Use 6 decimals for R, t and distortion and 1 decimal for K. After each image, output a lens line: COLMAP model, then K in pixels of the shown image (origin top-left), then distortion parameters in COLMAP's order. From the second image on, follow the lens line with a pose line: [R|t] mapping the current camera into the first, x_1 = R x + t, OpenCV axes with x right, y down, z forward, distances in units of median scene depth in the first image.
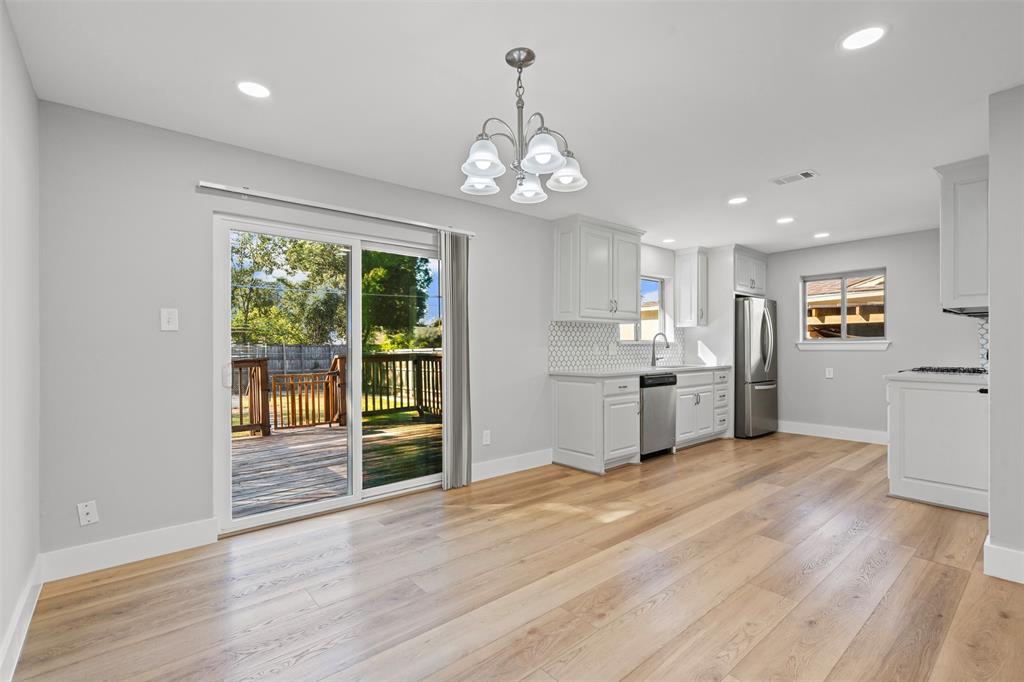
lens RADIAL K [[465.4, 0, 511.7], [0, 465.4, 344.7], [0, 0, 1]] dist [-0.002842, -0.000151]
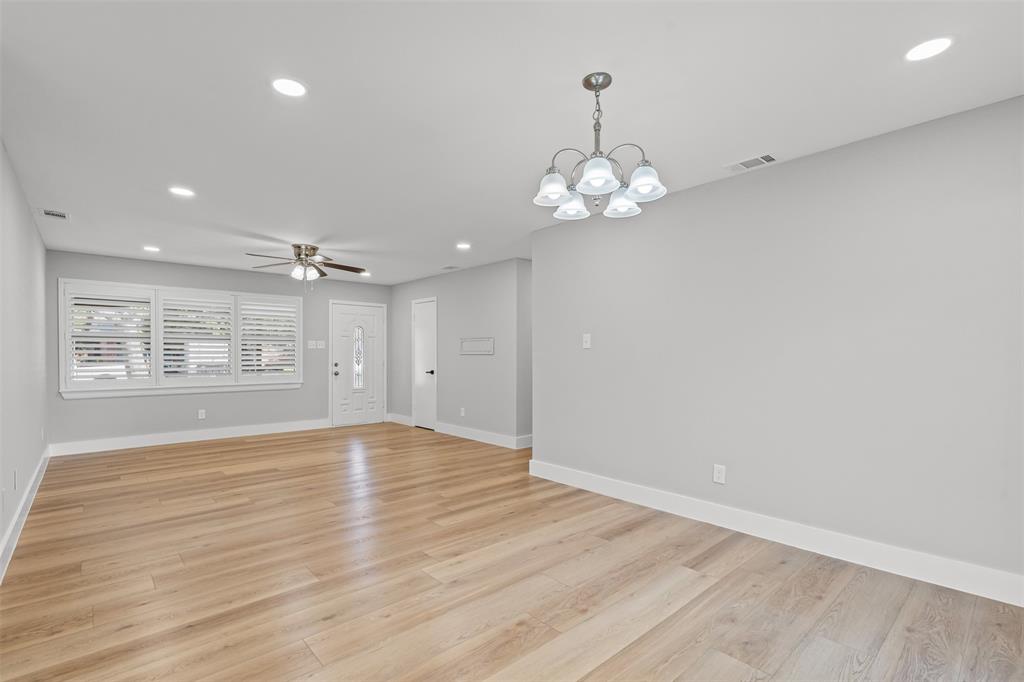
lens RADIAL K [[469.8, 0, 501.4], [0, 469.8, 358.5], [0, 0, 1]] dist [-0.009760, 0.000262]
pose [[-0.999894, 0.004079, -0.013946, 0.099355], [0.004005, 0.999978, 0.005327, -0.002965], [0.013967, 0.005270, -0.999889, 0.815493]]
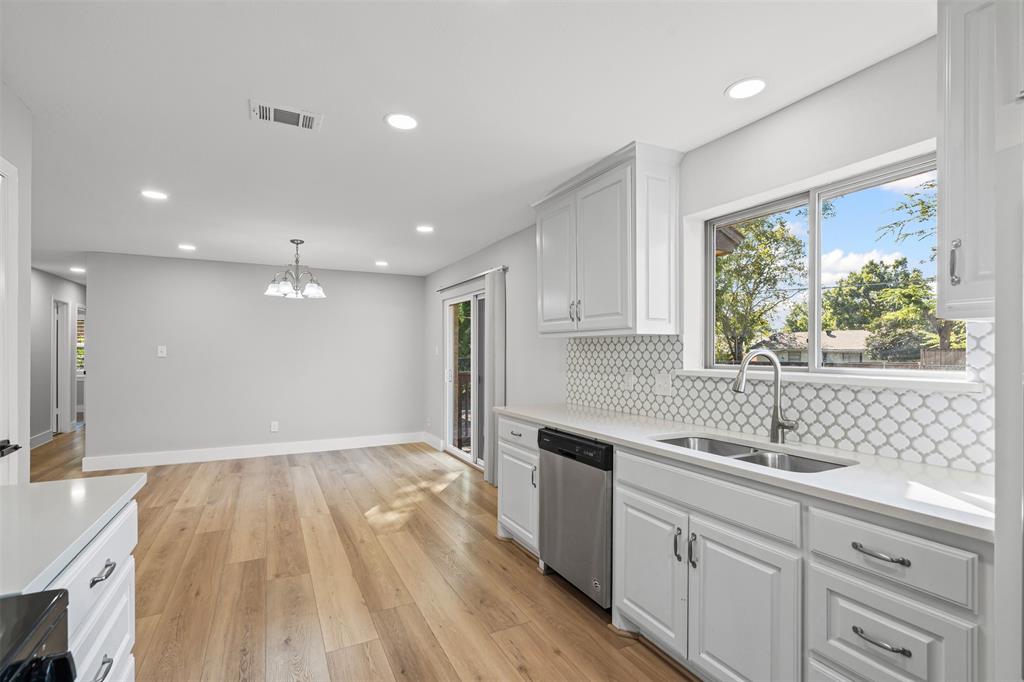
lens RADIAL K [[476.1, 0, 509.0], [0, 476.1, 348.3], [0, 0, 1]] dist [0.000047, 0.000364]
pose [[-0.234147, -0.004292, -0.972192, 0.817405], [-0.001220, 0.999991, -0.004121, -0.028917], [0.972200, 0.000221, -0.234151, 1.017139]]
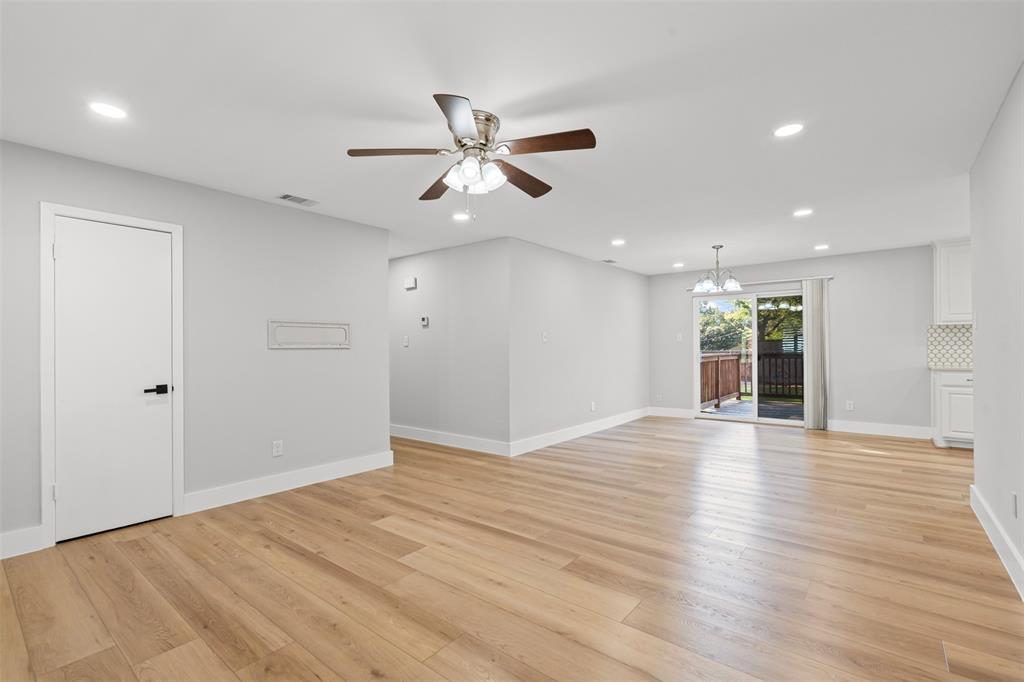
lens RADIAL K [[469.8, 0, 501.4], [0, 469.8, 358.5], [0, 0, 1]] dist [-0.009760, 0.000262]
pose [[0.174158, 0.024002, -0.984425, 1.038132], [0.012190, 0.999574, 0.026528, -0.008418], [0.984642, -0.016620, 0.173791, -0.322796]]
